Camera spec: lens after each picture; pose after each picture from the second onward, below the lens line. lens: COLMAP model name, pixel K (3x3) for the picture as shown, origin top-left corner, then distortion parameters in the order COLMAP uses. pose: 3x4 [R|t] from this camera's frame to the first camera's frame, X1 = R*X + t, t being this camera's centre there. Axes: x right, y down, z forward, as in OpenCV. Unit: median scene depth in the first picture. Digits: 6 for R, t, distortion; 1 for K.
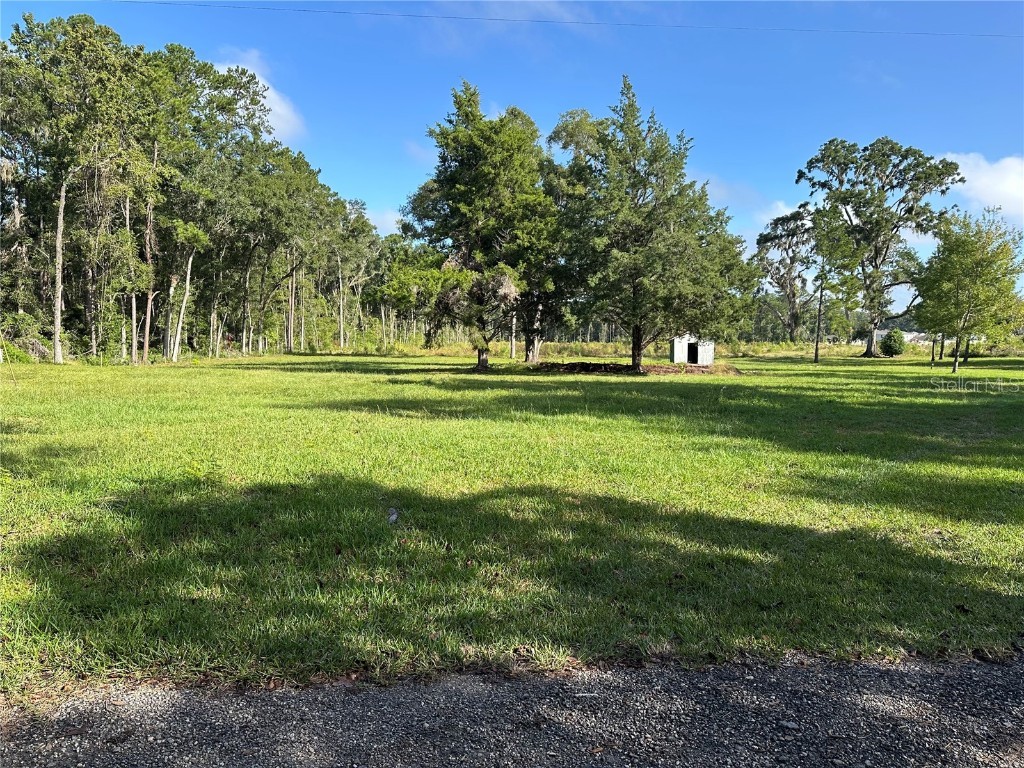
lens RADIAL K [[718.1, 0, 511.9], [0, 718.1, 382.0], [0, 0, 1]] dist [-0.063953, -0.002722]
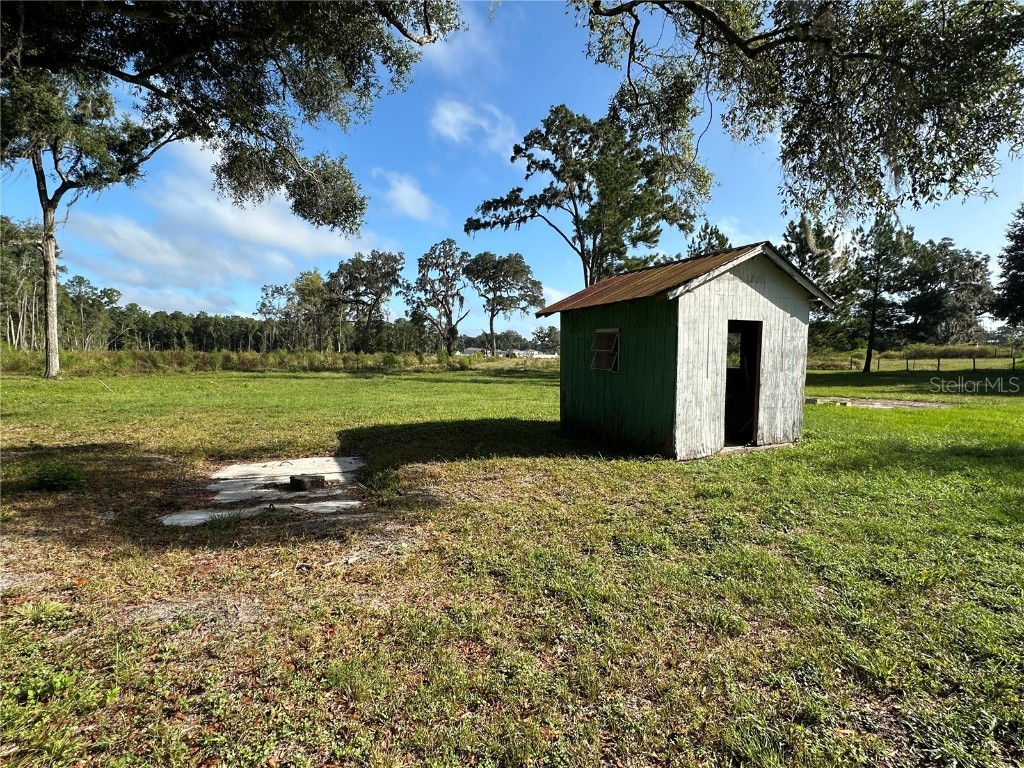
lens RADIAL K [[508.8, 0, 511.1], [0, 508.8, 384.1], [0, 0, 1]] dist [-0.000363, -0.000023]
pose [[0.843852, -0.009223, 0.536497, 0.076859], [0.005345, 0.999947, 0.008782, -0.022780], [-0.536550, -0.004543, 0.843856, 0.491579]]
